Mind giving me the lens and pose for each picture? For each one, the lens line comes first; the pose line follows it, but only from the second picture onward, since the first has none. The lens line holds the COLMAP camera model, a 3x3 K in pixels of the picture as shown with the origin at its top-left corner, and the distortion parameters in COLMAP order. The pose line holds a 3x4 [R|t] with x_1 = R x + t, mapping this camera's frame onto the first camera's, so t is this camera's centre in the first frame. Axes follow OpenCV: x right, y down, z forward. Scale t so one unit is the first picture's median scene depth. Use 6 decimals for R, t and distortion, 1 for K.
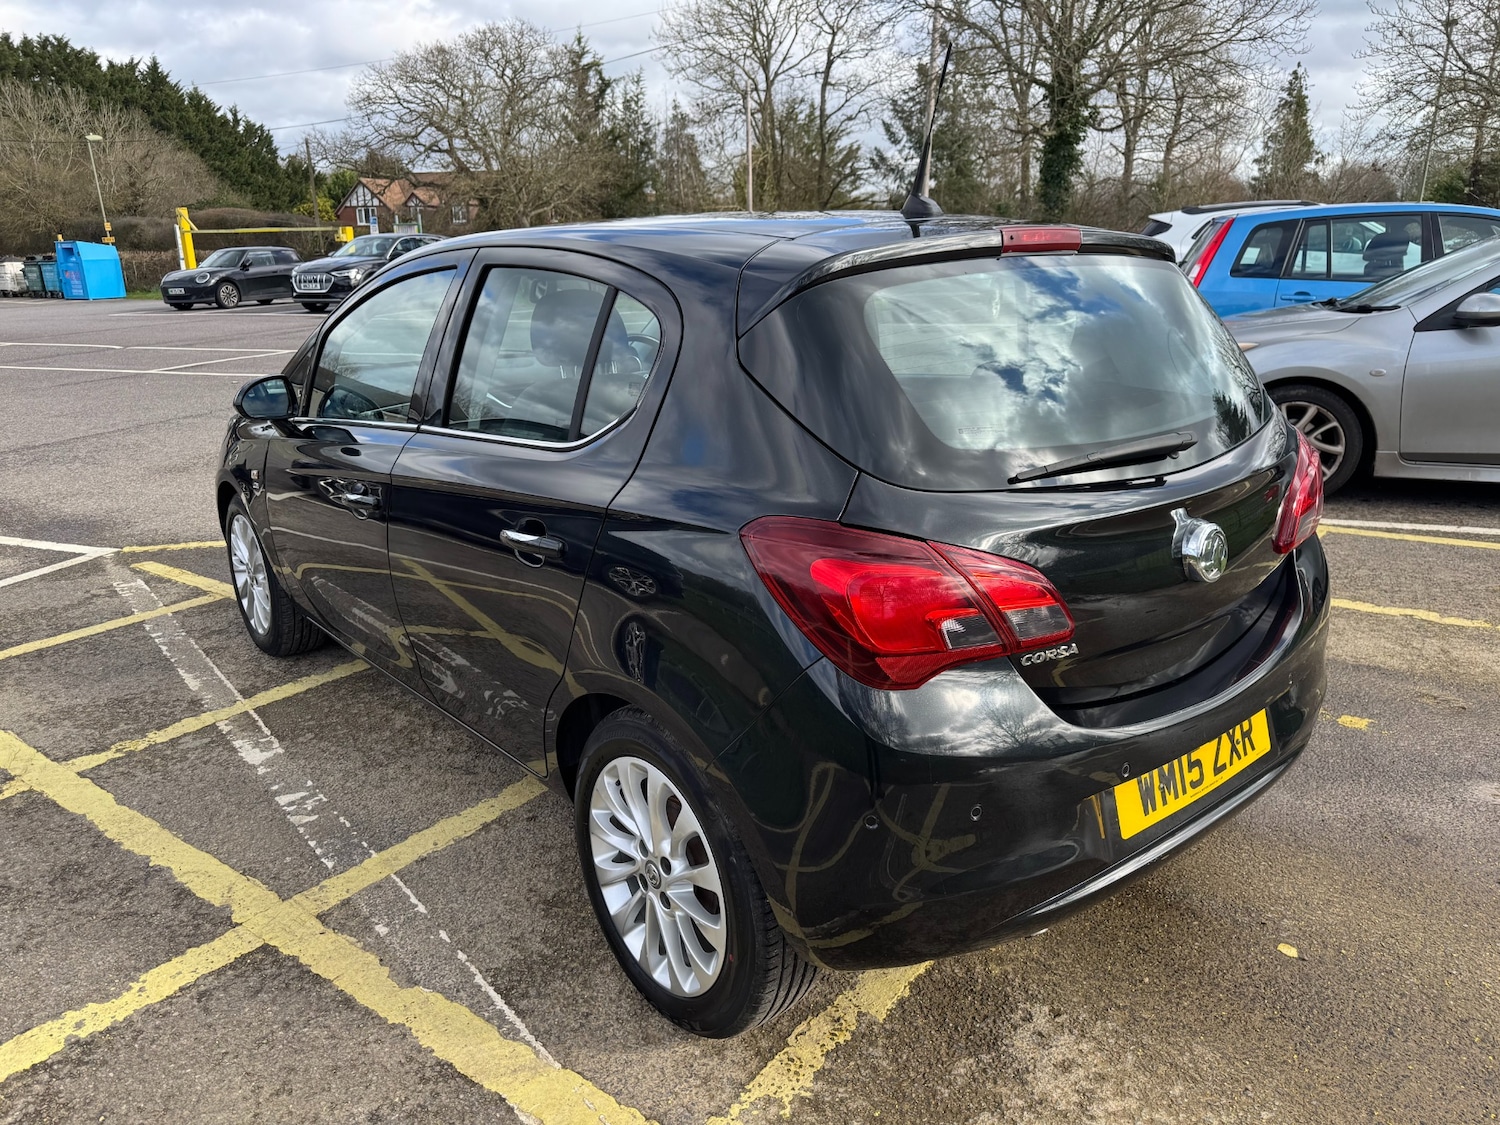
lens RADIAL K [[1058.1, 0, 741.8], [0, 1058.1, 583.7], [0, 0, 1]] dist [0.009265, -0.012036]
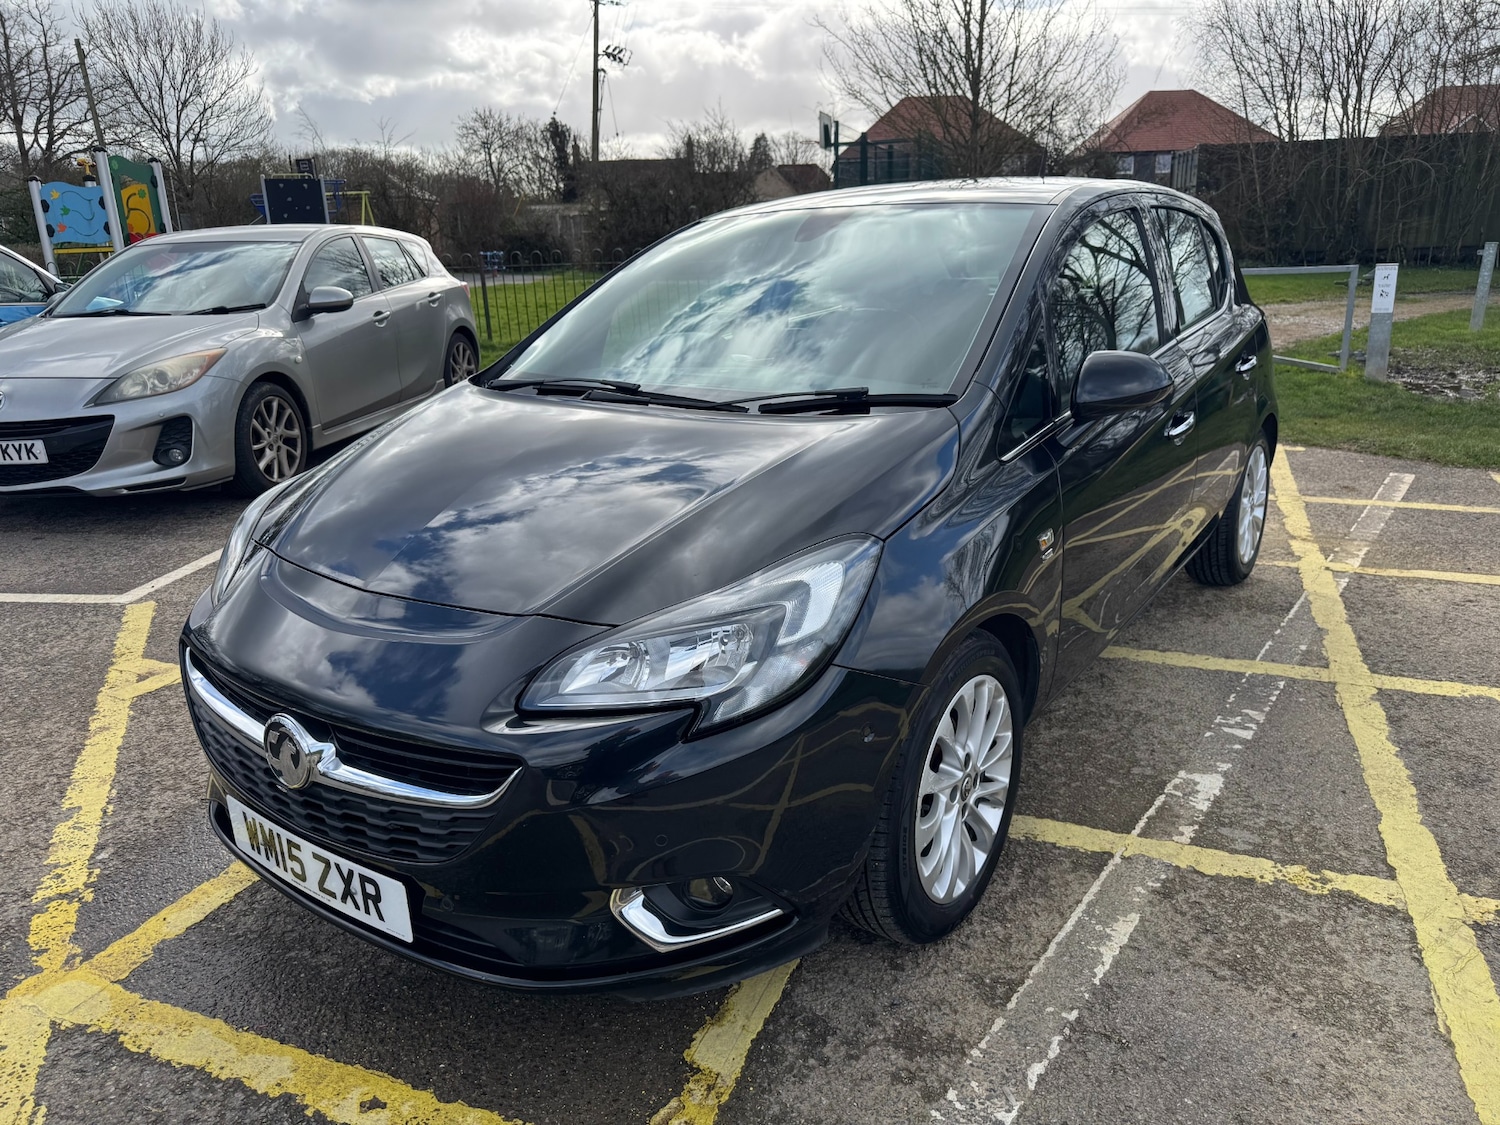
lens RADIAL K [[1061.7, 0, 750.6], [0, 1061.7, 577.0], [0, 0, 1]] dist [0.003778, -0.004797]
pose [[-0.261809, -0.268419, 0.927042, -0.282091], [0.328856, 0.878254, 0.347166, -0.101007], [-0.907364, 0.395755, -0.141664, 0.354181]]
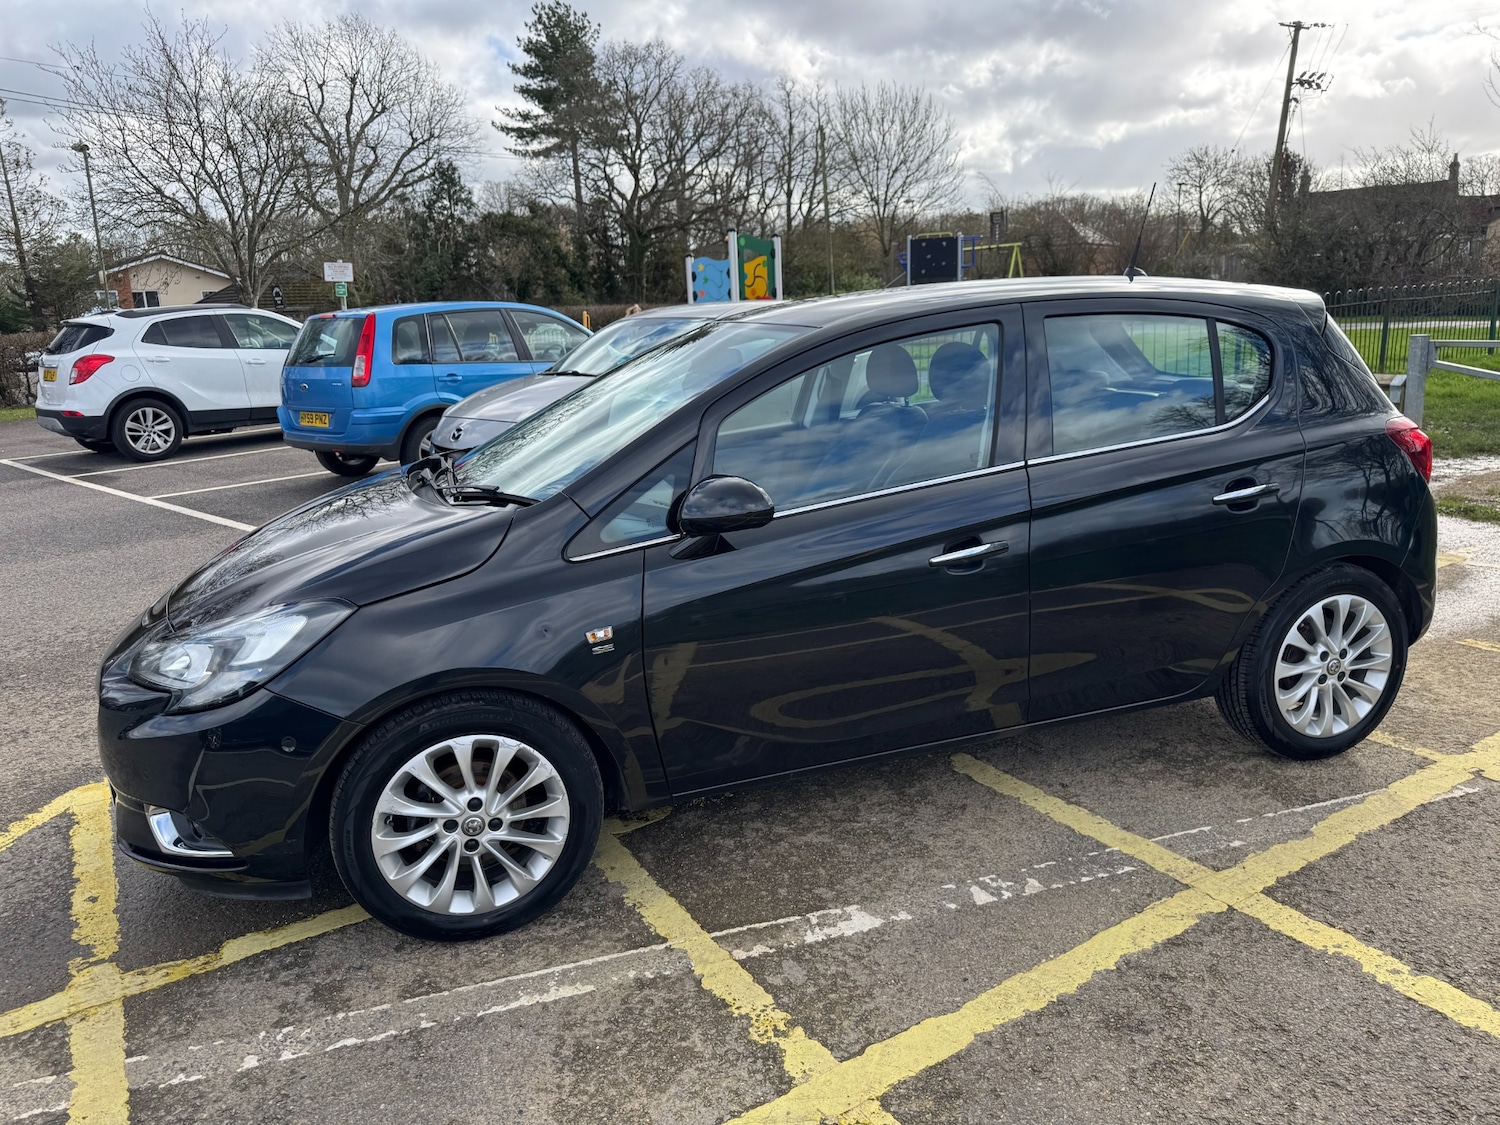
lens RADIAL K [[1058.1, 0, 741.8], [0, 1058.1, 583.7], [0, 0, 1]] dist [0.009265, -0.012036]
pose [[0.362014, -0.233637, 0.902419, -0.296899], [0.322188, 0.939779, 0.114061, -0.052075], [-0.874723, 0.249457, 0.415488, 0.172928]]
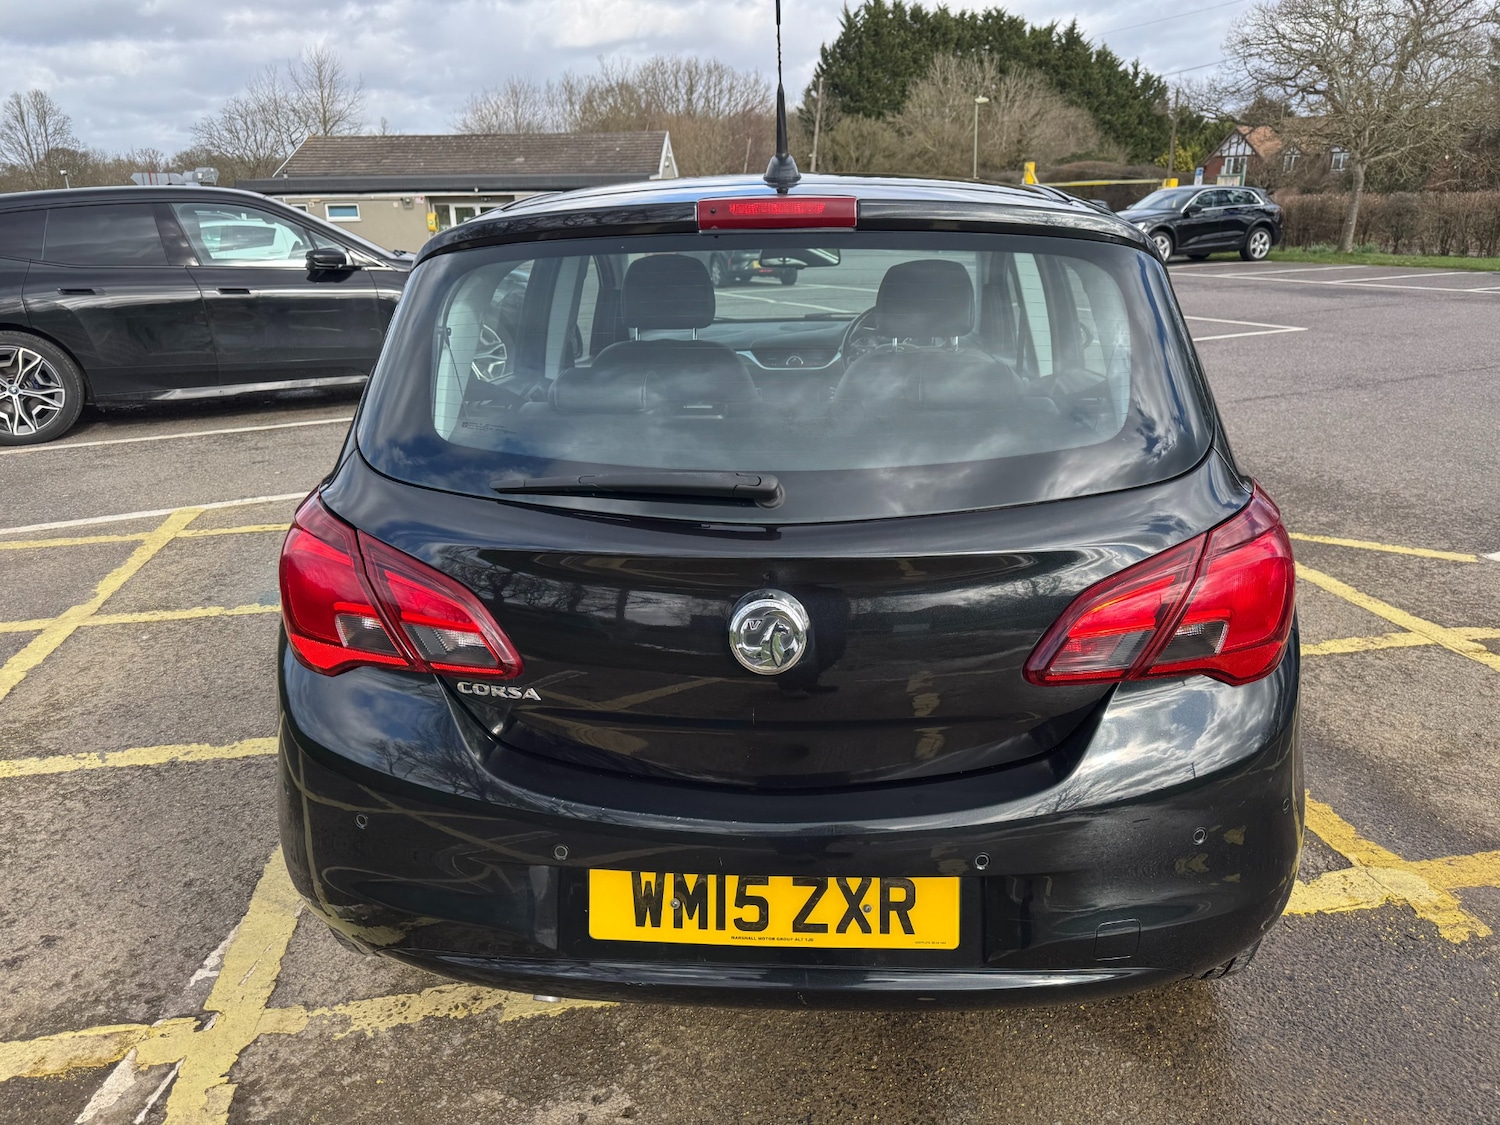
lens RADIAL K [[1061.7, 0, 750.6], [0, 1061.7, 577.0], [0, 0, 1]] dist [0.003778, -0.004797]
pose [[0.736531, 0.226493, -0.637357, 0.135827], [-0.204459, 0.972742, 0.109403, -0.022447], [0.644763, 0.049734, 0.762763, 0.062858]]
